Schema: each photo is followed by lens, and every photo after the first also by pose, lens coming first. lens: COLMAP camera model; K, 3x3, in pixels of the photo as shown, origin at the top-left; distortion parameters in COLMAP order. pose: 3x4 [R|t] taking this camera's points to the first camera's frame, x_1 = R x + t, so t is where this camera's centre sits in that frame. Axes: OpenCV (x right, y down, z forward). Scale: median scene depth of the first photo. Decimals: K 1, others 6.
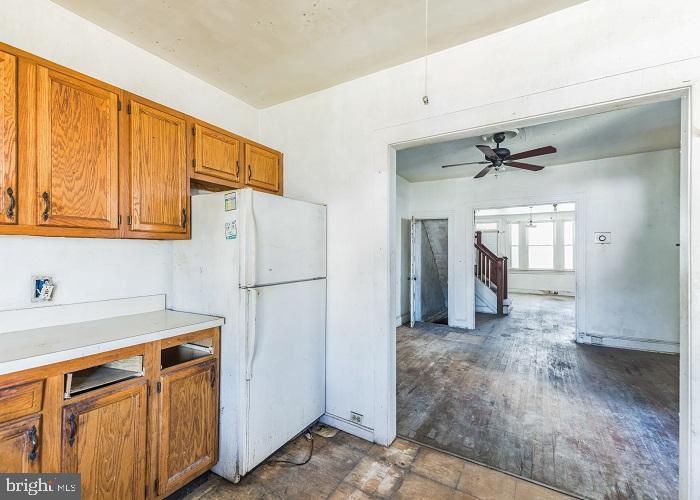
lens RADIAL K [[326.4, 0, 342.2], [0, 326.4, 254.2], [0, 0, 1]] dist [0.000170, -0.000054]
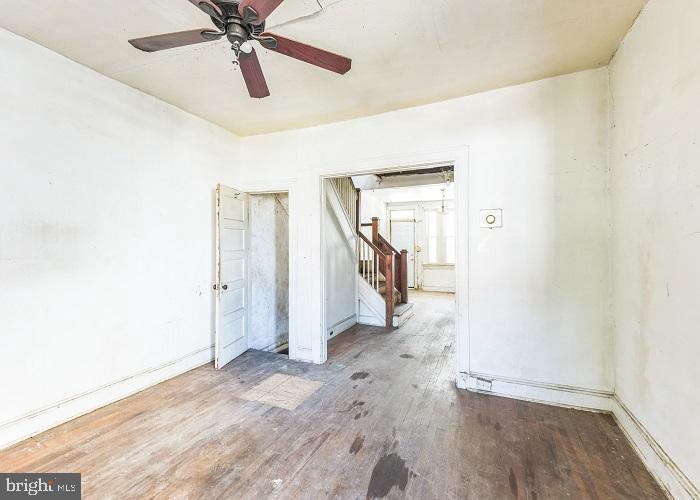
lens RADIAL K [[327.2, 0, 350.0], [0, 327.2, 250.0], [0, 0, 1]] dist [0.020228, -0.000114]
pose [[0.987887, -0.010367, 0.154826, 0.392585], [0.009455, 0.999933, 0.006625, 0.002436], [-0.154884, -0.005081, 0.987920, 0.384198]]
